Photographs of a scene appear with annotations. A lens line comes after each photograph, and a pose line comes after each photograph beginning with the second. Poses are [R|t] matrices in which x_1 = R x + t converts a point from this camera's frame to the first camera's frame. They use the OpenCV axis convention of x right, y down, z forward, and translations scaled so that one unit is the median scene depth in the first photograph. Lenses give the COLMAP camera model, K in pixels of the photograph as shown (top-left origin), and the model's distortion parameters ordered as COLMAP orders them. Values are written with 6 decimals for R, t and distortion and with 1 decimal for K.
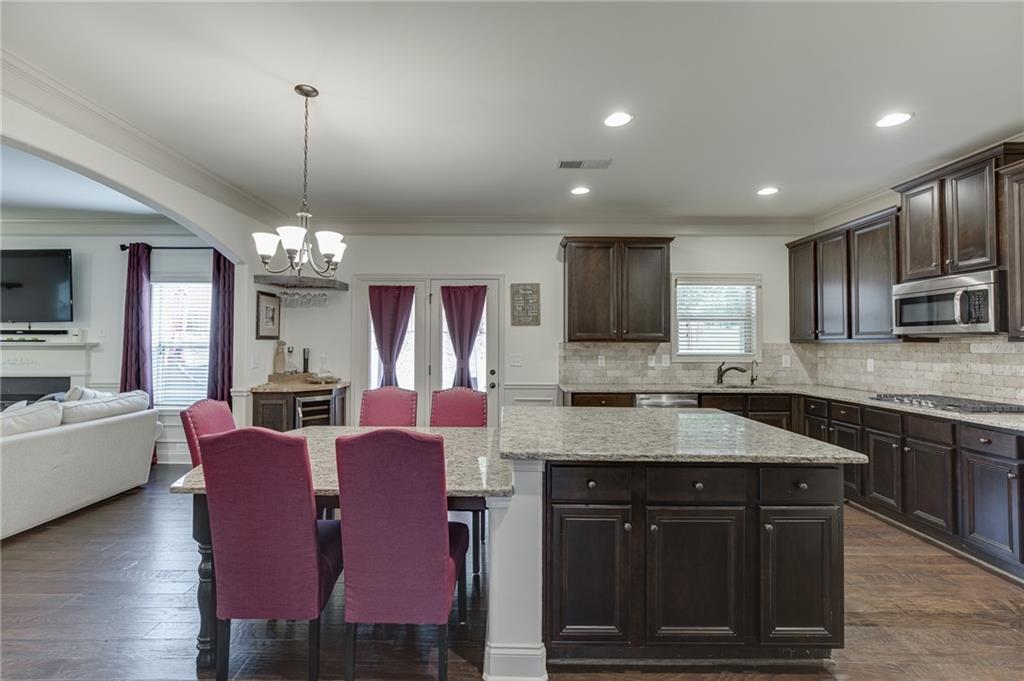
lens RADIAL K [[468.7, 0, 510.8], [0, 468.7, 334.0], [0, 0, 1]] dist [-0.002796, -0.000199]
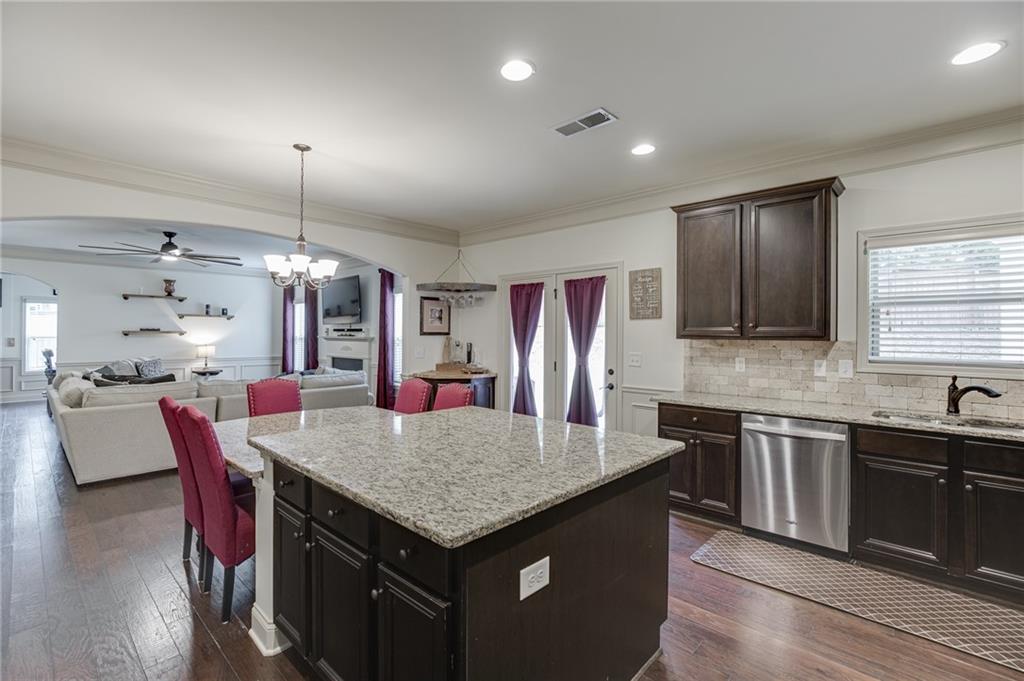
lens RADIAL K [[468.7, 0, 510.8], [0, 468.7, 334.0], [0, 0, 1]] dist [-0.002796, -0.000199]
pose [[0.732103, 0.000281, -0.681194, 0.432996], [0.010630, 0.999873, 0.011836, -0.003584], [0.681111, -0.015906, 0.732007, 0.213176]]
